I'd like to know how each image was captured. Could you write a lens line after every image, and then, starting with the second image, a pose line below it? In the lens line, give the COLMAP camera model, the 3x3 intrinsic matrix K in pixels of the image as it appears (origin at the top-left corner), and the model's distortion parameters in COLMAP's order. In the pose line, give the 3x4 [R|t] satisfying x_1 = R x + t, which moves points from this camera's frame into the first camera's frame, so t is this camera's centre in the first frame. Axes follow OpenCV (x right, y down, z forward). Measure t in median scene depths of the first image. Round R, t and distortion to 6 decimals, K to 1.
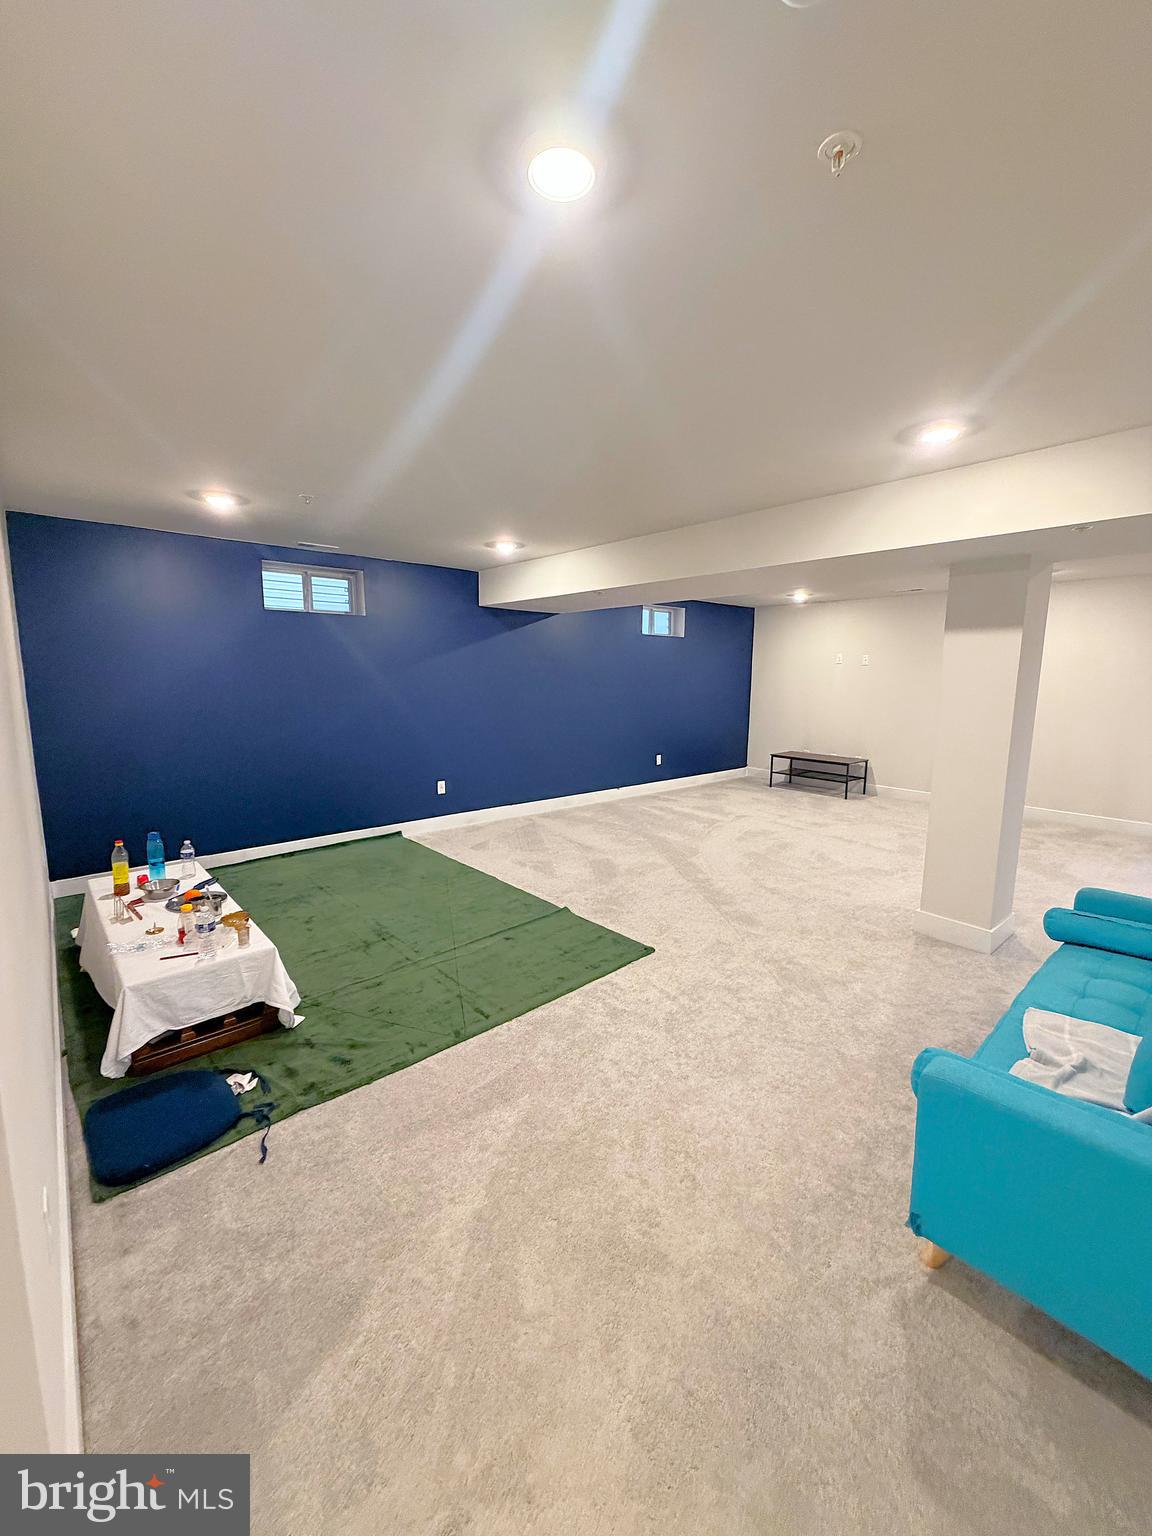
lens RADIAL K [[610.9, 0, 573.5], [0, 610.9, 762.4], [0, 0, 1]] dist [0.000183, 0.000188]
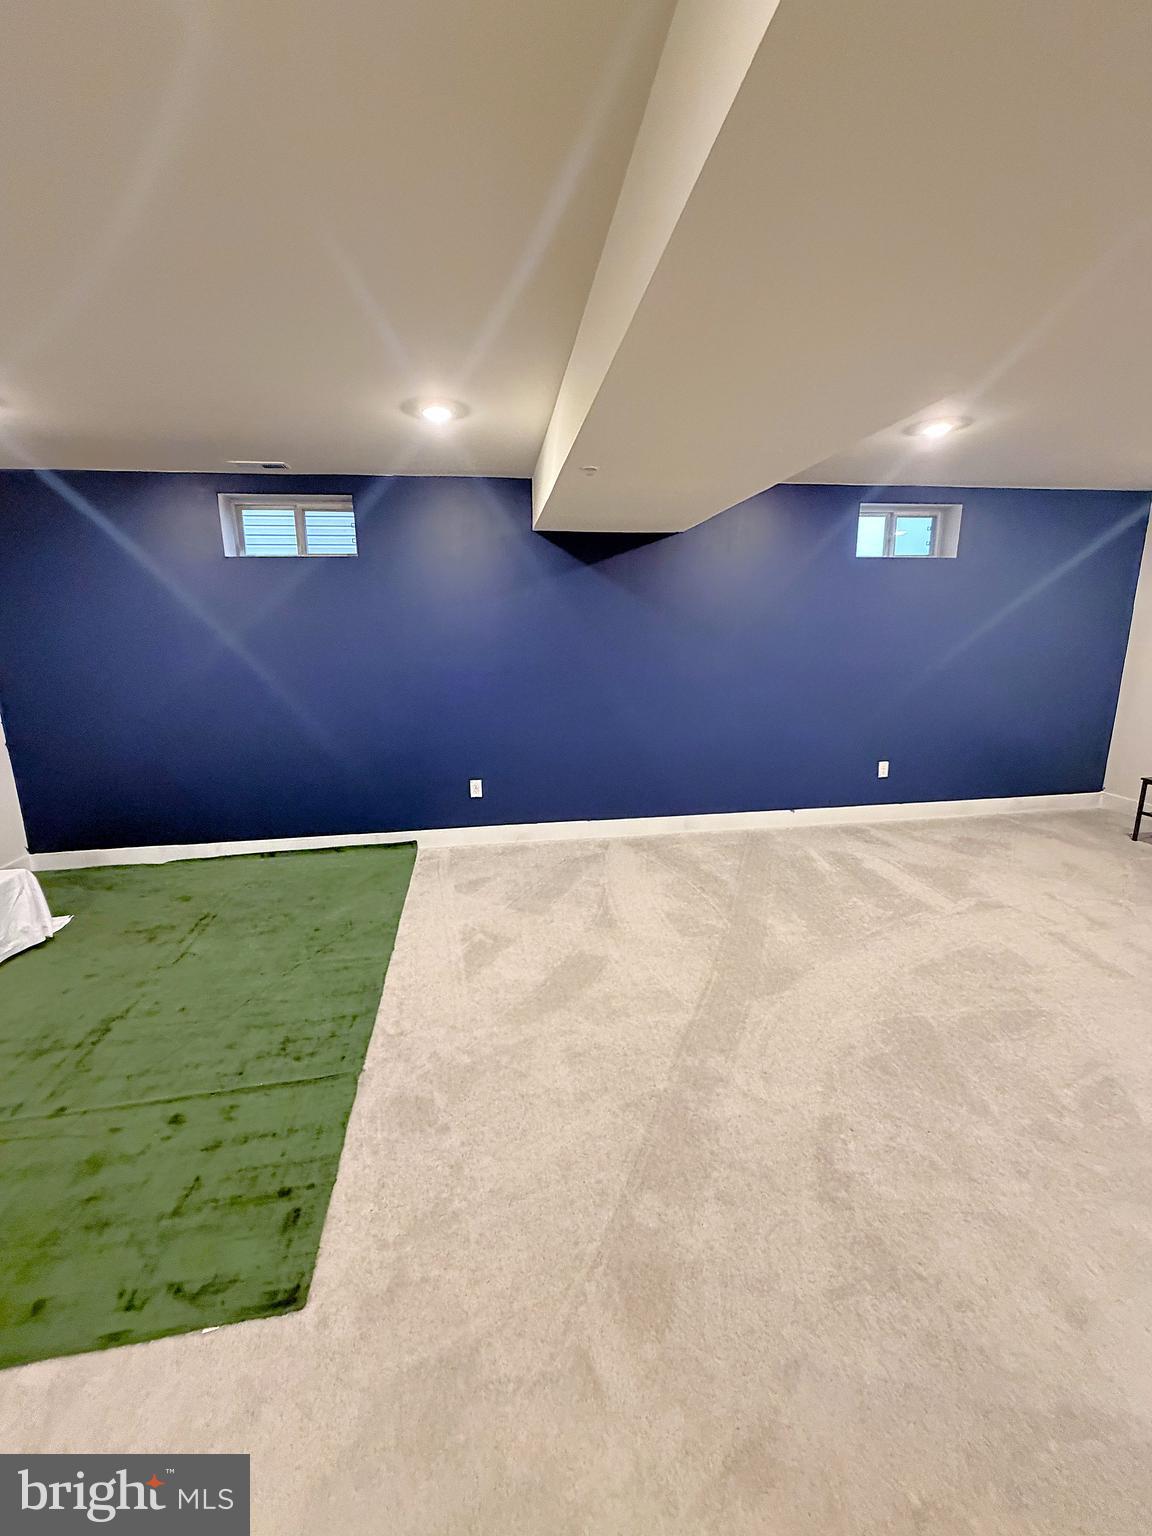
lens RADIAL K [[610.9, 0, 573.5], [0, 610.9, 762.4], [0, 0, 1]] dist [0.000183, 0.000188]
pose [[0.843553, 0.090601, -0.529348, 0.296716], [-0.057469, 0.995236, 0.078758, -0.060682], [0.533962, -0.036015, 0.844741, 0.486427]]
